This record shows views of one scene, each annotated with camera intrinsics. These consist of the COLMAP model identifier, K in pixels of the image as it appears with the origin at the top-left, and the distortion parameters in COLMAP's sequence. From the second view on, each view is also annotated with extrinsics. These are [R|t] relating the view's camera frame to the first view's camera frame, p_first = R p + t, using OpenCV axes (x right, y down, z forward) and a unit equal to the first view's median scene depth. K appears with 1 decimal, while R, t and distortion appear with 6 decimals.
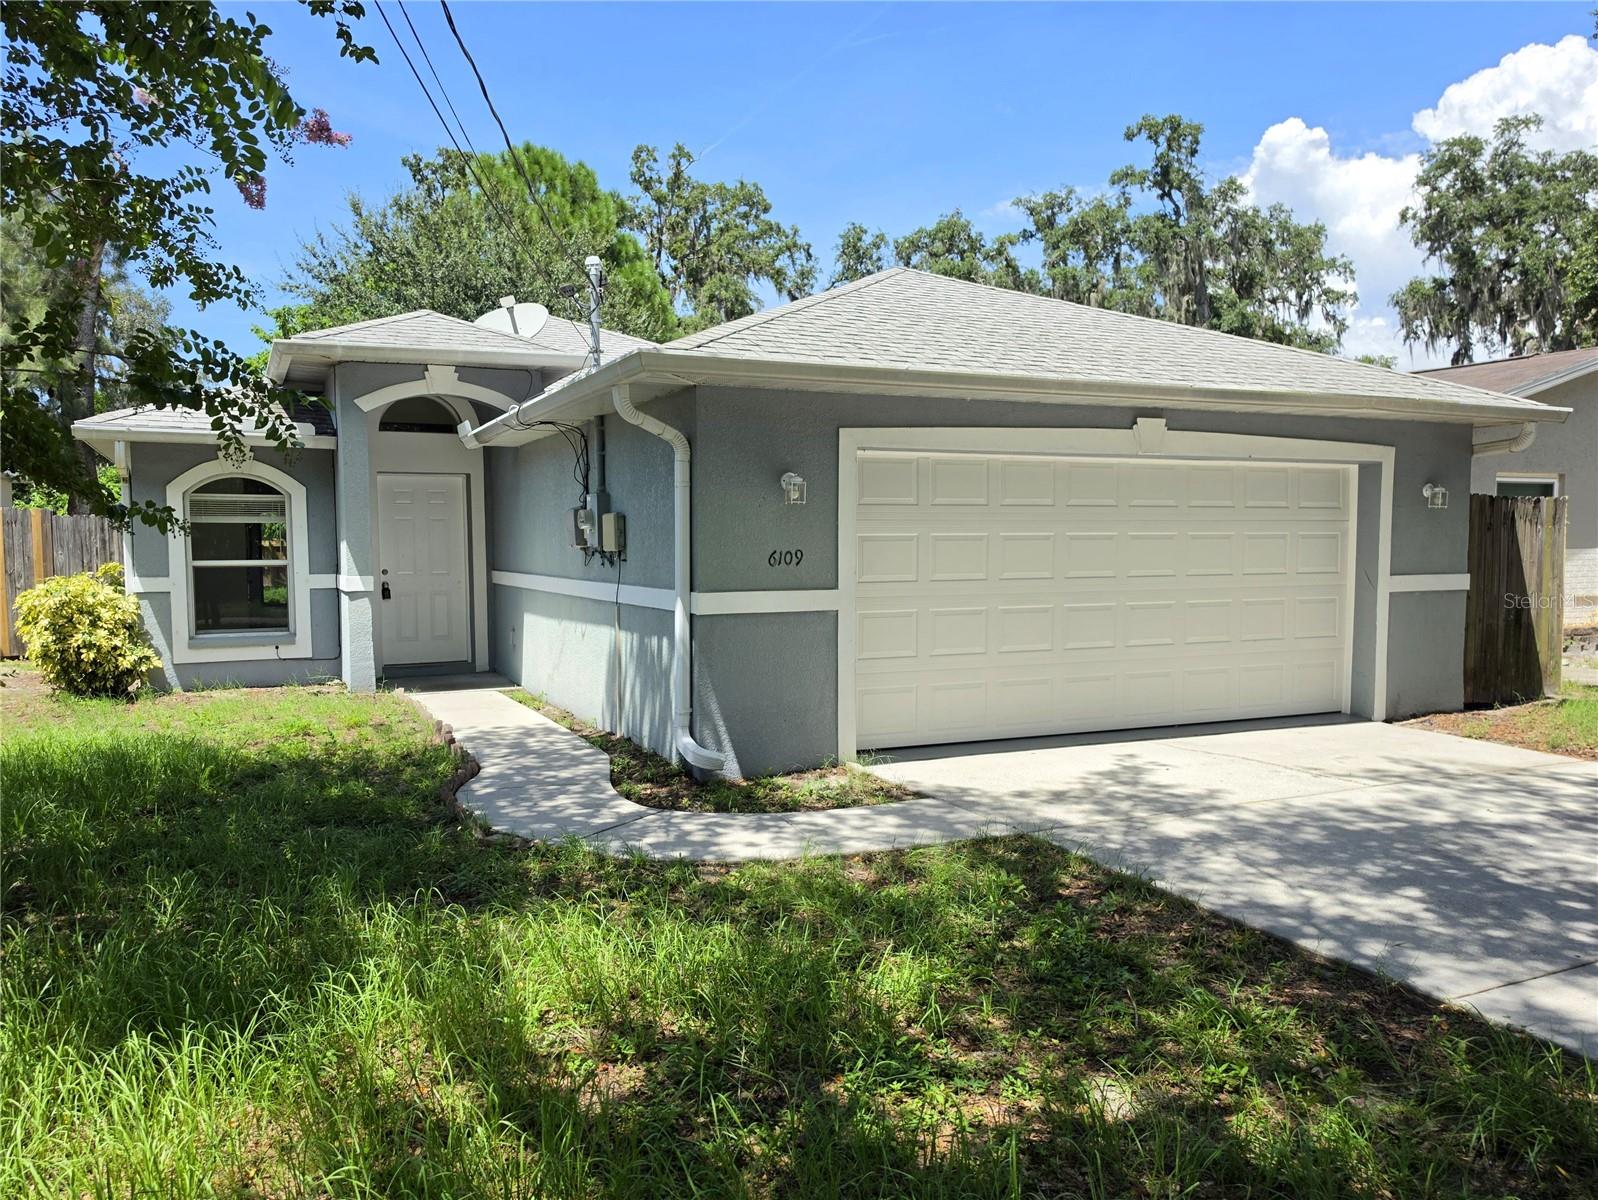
lens RADIAL K [[1068.3, 0, 799.1], [0, 1068.3, 601.8], [0, 0, 1]] dist [0.003870, -0.002115]
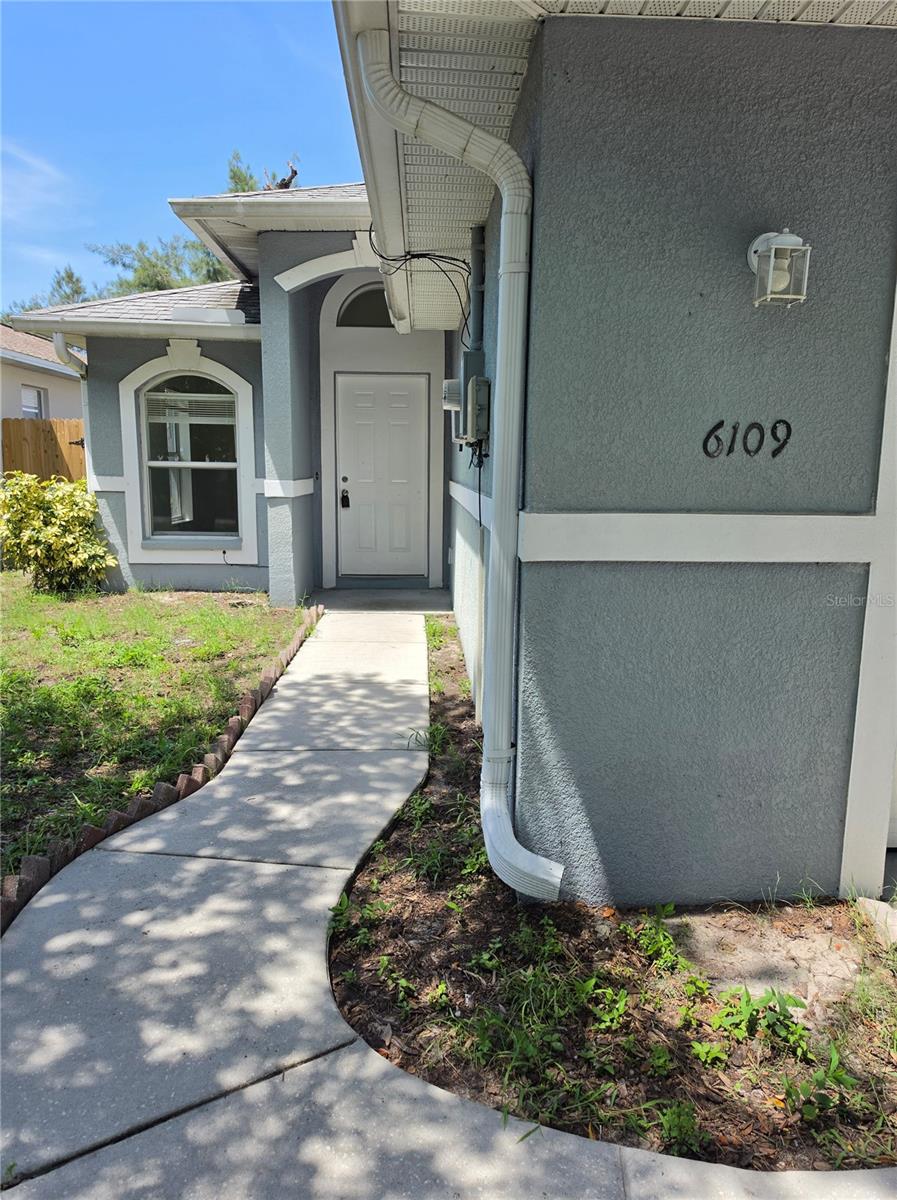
lens RADIAL K [[802.2, 0, 450.2], [0, 802.2, 597.2], [0, 0, 1]] dist [0.003870, -0.002115]
pose [[0.902196, 0.084139, -0.423040, 0.015529], [-0.041912, 0.993249, 0.108164, -0.005142], [0.429284, -0.079855, 0.899632, 0.452067]]
